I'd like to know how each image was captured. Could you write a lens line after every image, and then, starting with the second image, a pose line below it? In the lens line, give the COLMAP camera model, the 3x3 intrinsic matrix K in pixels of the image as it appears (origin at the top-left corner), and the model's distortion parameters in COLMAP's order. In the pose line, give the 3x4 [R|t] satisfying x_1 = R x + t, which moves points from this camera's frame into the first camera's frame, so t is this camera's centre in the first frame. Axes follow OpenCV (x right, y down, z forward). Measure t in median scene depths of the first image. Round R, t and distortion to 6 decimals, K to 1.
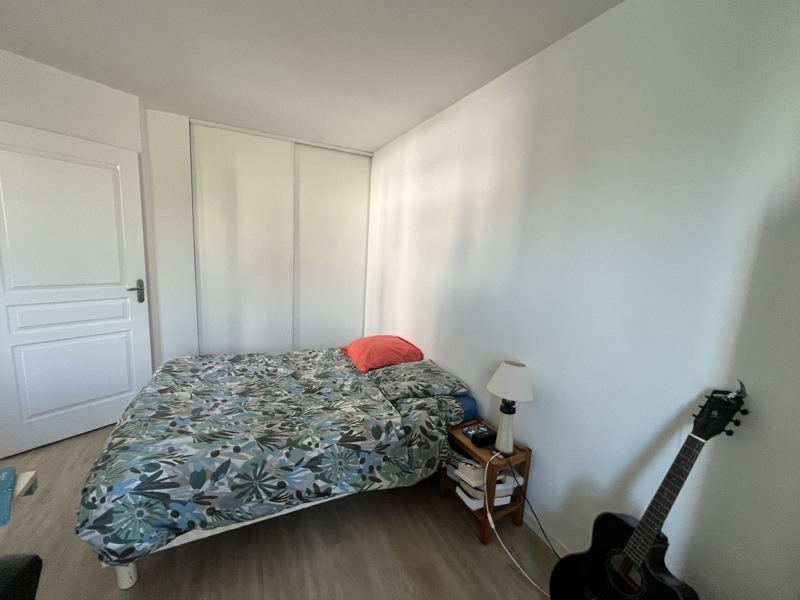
lens RADIAL K [[323.3, 0, 400.0], [0, 323.3, 300.0], [0, 0, 1]] dist [-0.002130, 0.000175]
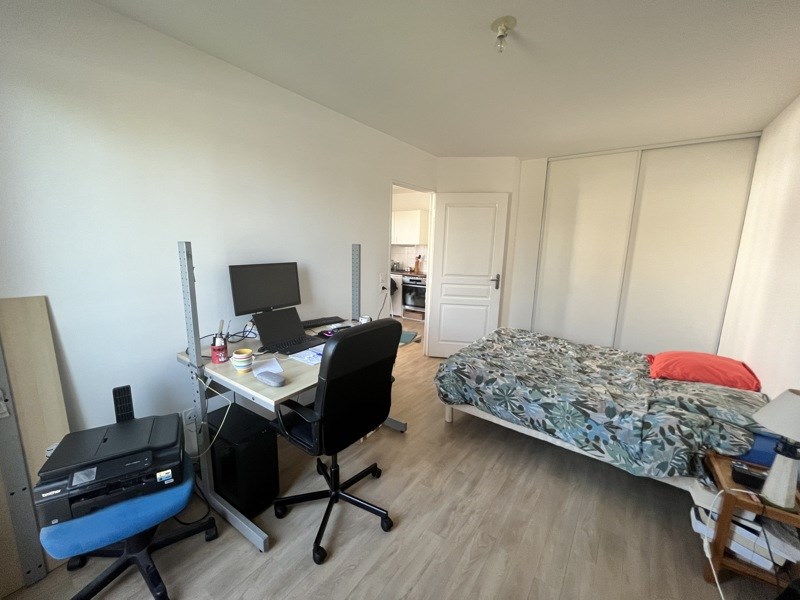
lens RADIAL K [[323.3, 0, 400.0], [0, 323.3, 300.0], [0, 0, 1]] dist [-0.002130, 0.000175]
pose [[0.459513, 0.105933, -0.881831, 0.548327], [-0.132997, 0.989874, 0.049609, 0.065924], [0.878157, 0.094486, 0.468948, -0.209397]]
